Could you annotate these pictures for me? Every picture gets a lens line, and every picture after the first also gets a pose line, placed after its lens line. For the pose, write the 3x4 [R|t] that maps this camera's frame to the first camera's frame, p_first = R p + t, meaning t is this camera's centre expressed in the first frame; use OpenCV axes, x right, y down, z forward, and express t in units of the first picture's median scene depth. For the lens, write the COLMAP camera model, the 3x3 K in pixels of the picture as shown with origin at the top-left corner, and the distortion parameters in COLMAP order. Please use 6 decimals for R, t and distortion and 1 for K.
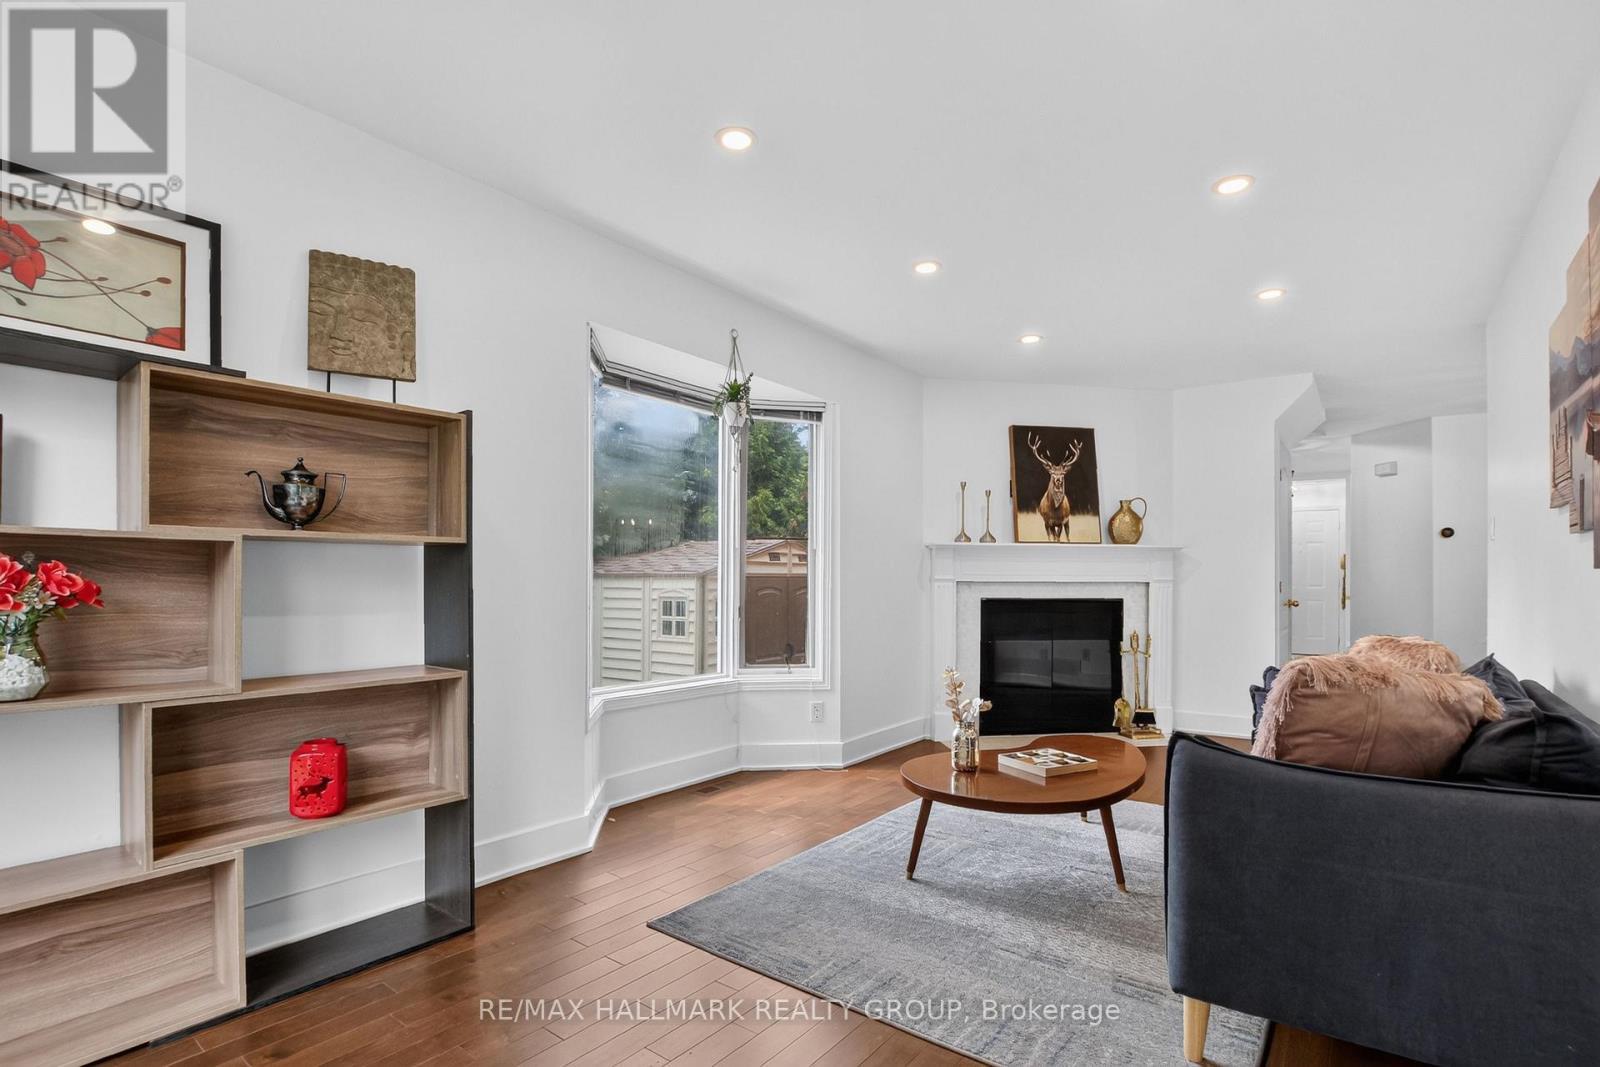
lens RADIAL K [[785.5, 0, 806.8], [0, 785.5, 580.9], [0, 0, 1]] dist [-0.037905, 0.001500]
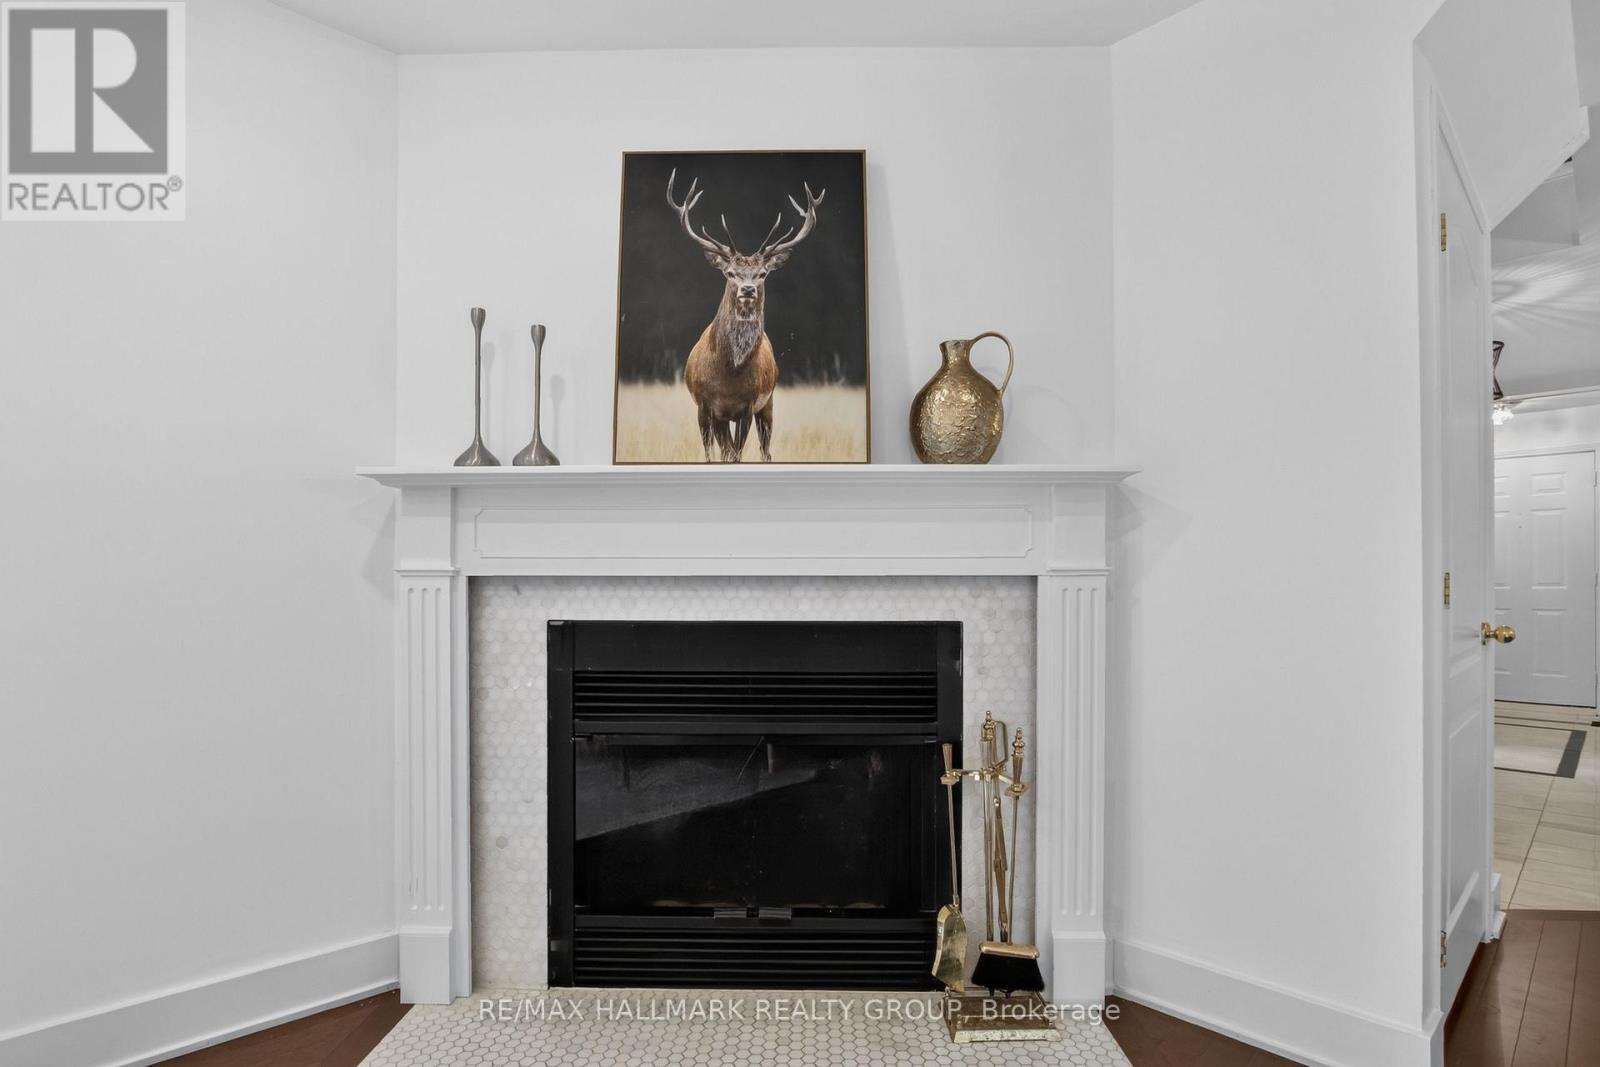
lens RADIAL K [[785.5, 0, 806.8], [0, 785.5, 580.9], [0, 0, 1]] dist [-0.037905, 0.001500]
pose [[0.983770, -0.003125, -0.179409, 0.419016], [0.003631, 0.999990, 0.002493, 0.002555], [0.179399, -0.003104, 0.983771, 0.663574]]
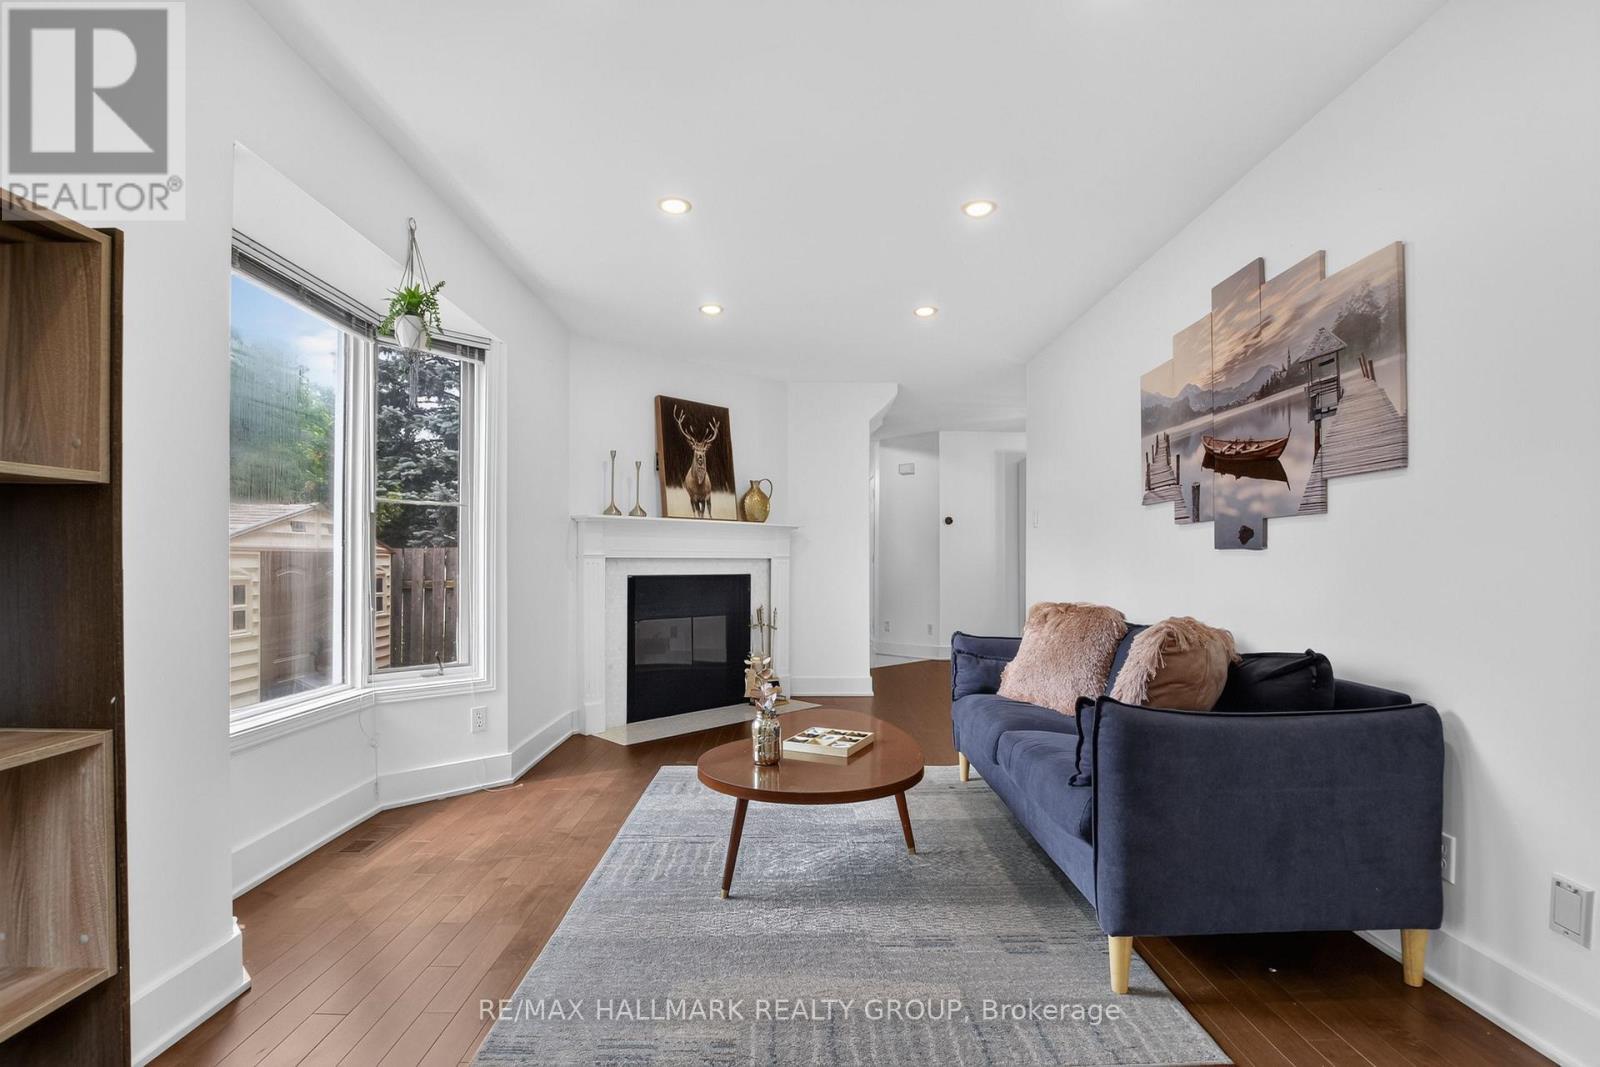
lens RADIAL K [[762.3, 0, 830.2], [0, 762.3, 557.4], [0, 0, 1]] dist [-0.037931, 0.001141]
pose [[0.775732, 0.000738, 0.631062, -0.166701], [-0.000749, 1.000000, -0.000248, 0.000165], [-0.631062, -0.000281, 0.775732, 0.143179]]
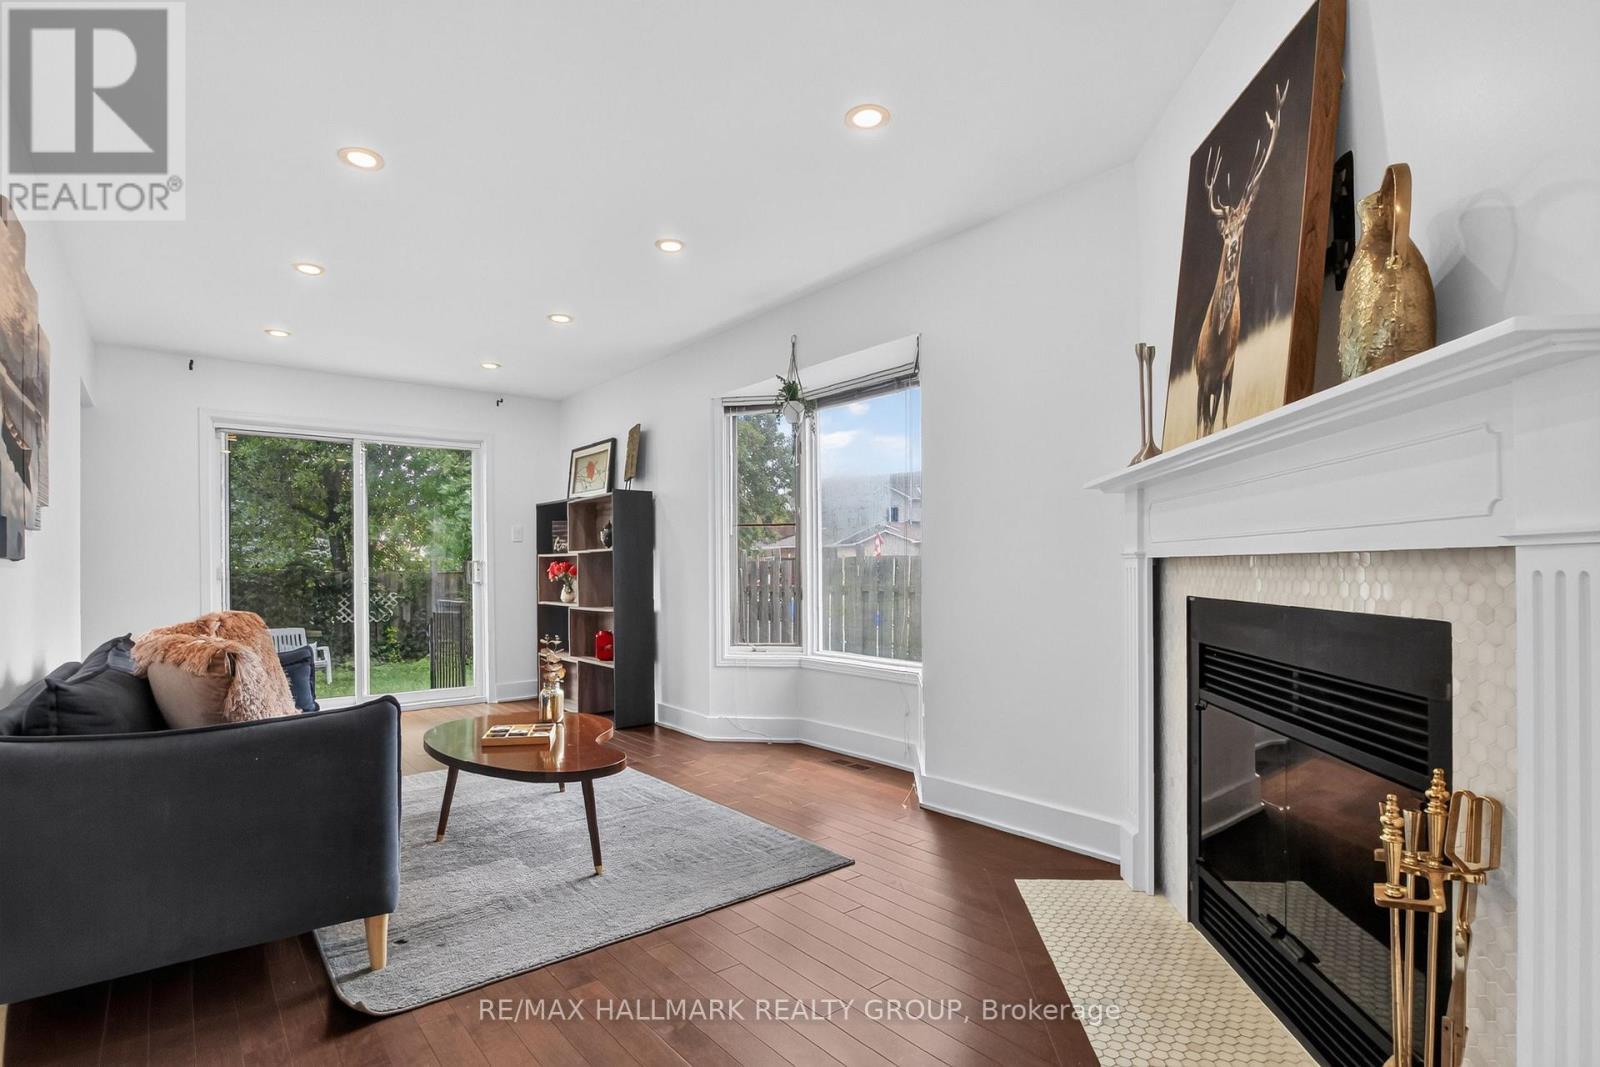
lens RADIAL K [[785.5, 0, 806.8], [0, 785.5, 580.9], [0, 0, 1]] dist [-0.037905, 0.001500]
pose [[-0.245289, 0.016328, -0.969312, 0.697153], [0.008263, 0.999857, 0.014752, 0.005938], [0.969415, -0.004391, -0.245389, 0.919877]]
